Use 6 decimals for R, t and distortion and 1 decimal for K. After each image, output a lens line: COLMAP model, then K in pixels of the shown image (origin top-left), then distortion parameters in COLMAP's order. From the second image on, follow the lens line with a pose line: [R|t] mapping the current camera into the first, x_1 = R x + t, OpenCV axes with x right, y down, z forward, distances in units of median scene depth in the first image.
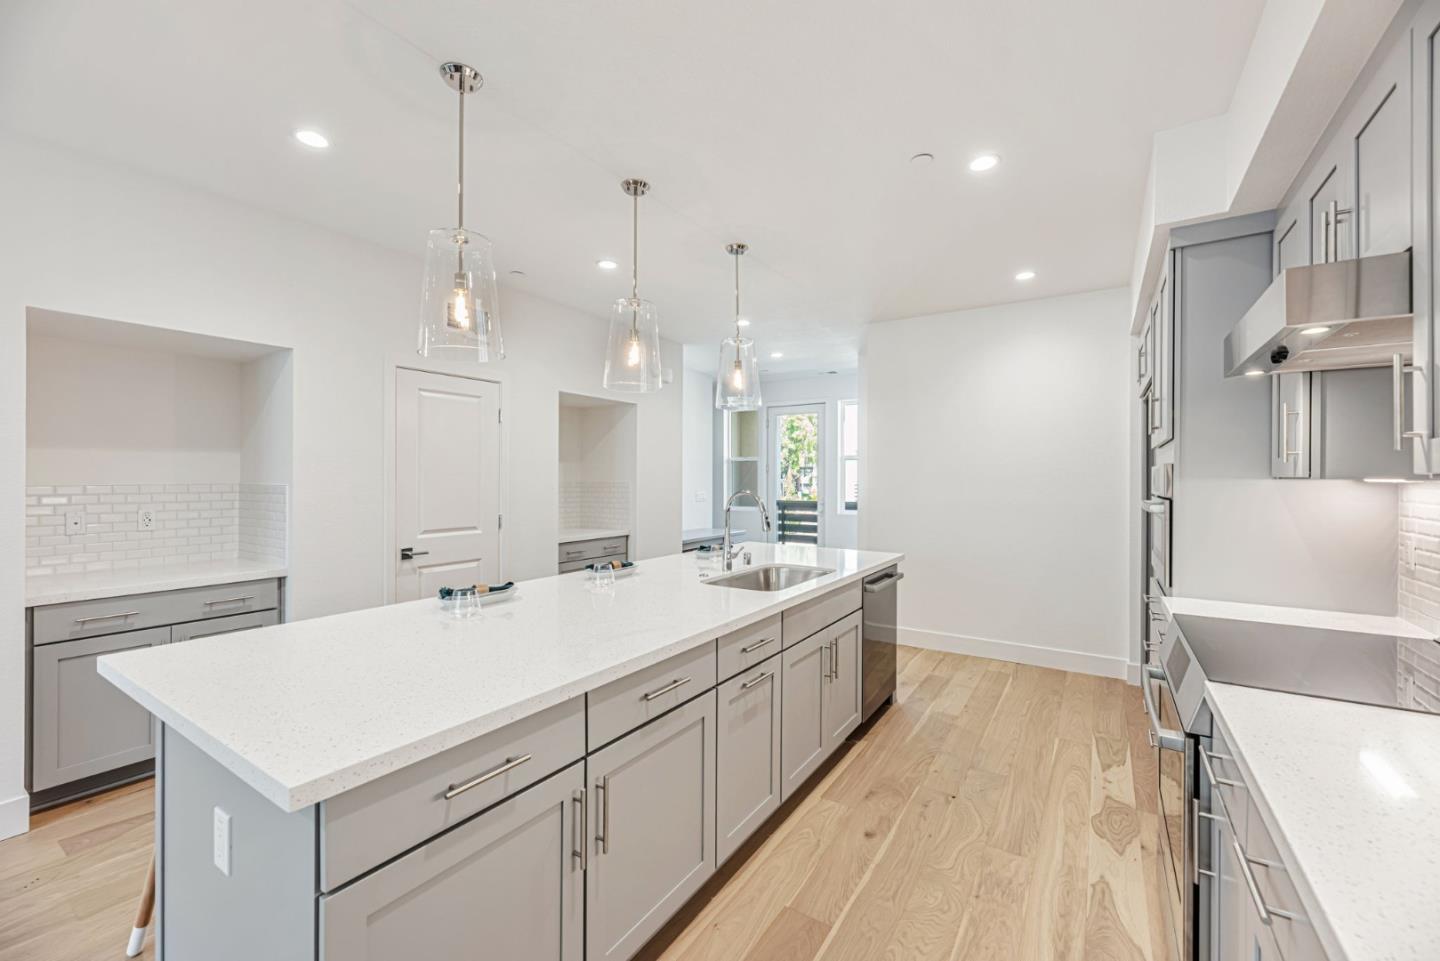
lens RADIAL K [[572.7, 0, 722.0], [0, 572.7, 478.7], [0, 0, 1]] dist [-0.000616, 0.000112]
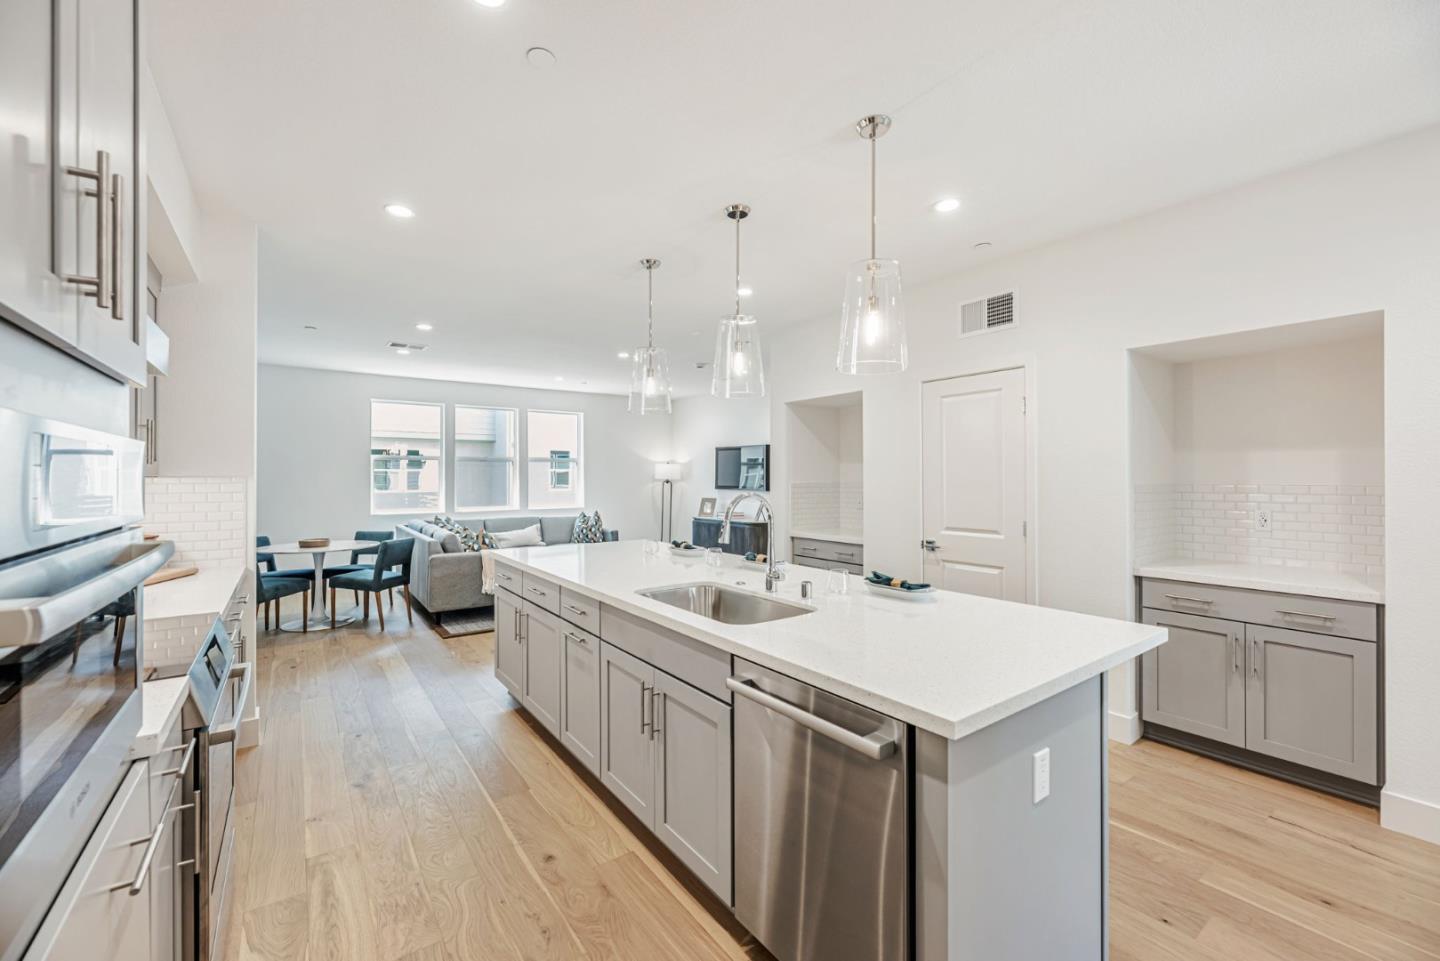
lens RADIAL K [[572.7, 0, 718.9], [0, 572.7, 477.8], [0, 0, 1]] dist [-0.000616, 0.000112]
pose [[-0.338998, -0.001545, -0.940786, 1.028535], [-0.000287, 0.999999, -0.001539, -0.000747], [0.940787, -0.000252, -0.338998, 1.552658]]
